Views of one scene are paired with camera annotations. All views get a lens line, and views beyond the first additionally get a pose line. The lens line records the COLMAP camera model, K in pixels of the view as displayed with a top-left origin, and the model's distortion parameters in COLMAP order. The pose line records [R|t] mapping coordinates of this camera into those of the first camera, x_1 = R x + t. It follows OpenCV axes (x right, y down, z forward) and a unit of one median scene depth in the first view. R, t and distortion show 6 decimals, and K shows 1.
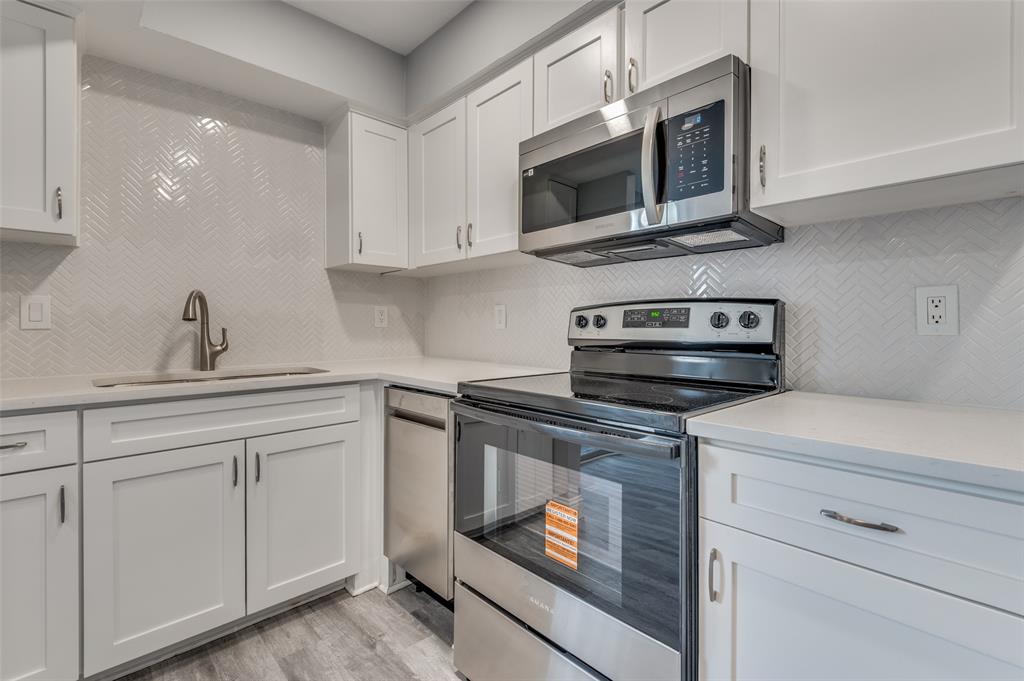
lens RADIAL K [[463.9, 0, 515.2], [0, 463.9, 330.3], [0, 0, 1]] dist [0.034749, -0.022504]
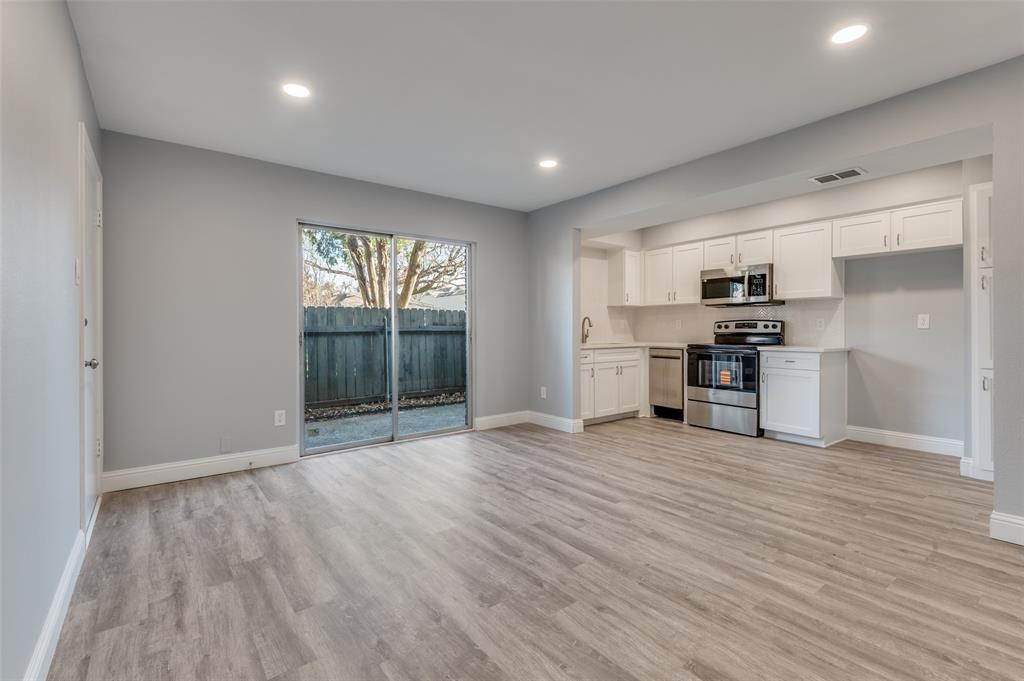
lens RADIAL K [[463.9, 0, 515.2], [0, 463.9, 330.3], [0, 0, 1]] dist [0.034749, -0.022504]
pose [[0.994177, 0.000005, -0.107762, -0.940579], [-0.000407, 0.999993, -0.003703, 0.019539], [0.107761, 0.003725, 0.994170, -2.394623]]
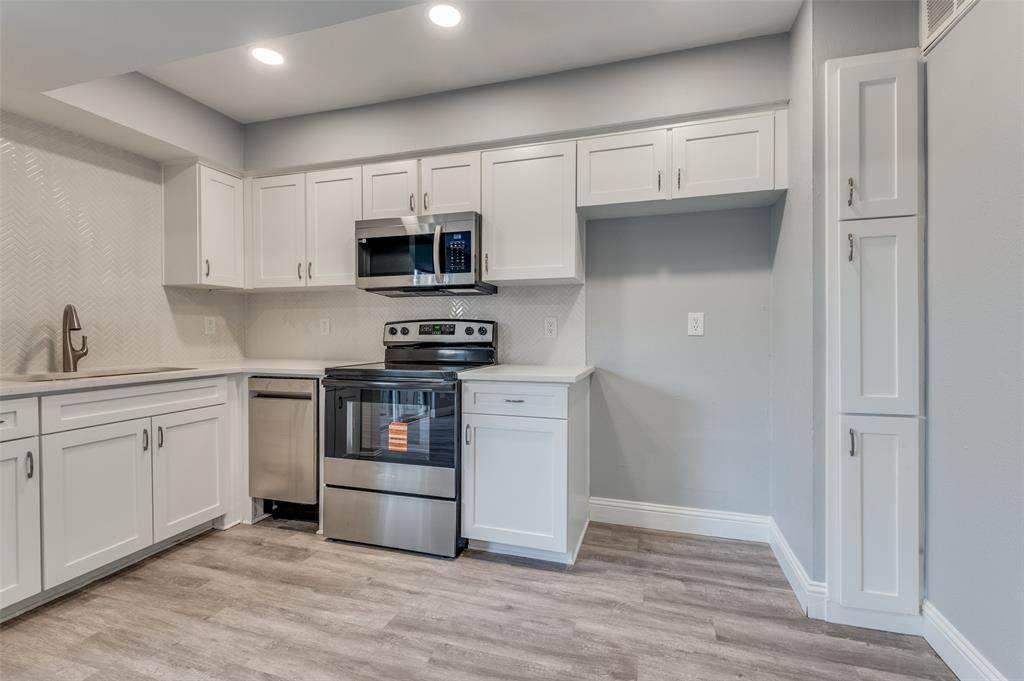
lens RADIAL K [[463.9, 0, 515.2], [0, 463.9, 330.3], [0, 0, 1]] dist [0.034749, -0.022504]
pose [[0.870476, 0.001464, 0.492209, -0.316672], [0.003768, 0.999946, -0.009638, -0.003795], [-0.492197, 0.010244, 0.870424, -0.707587]]
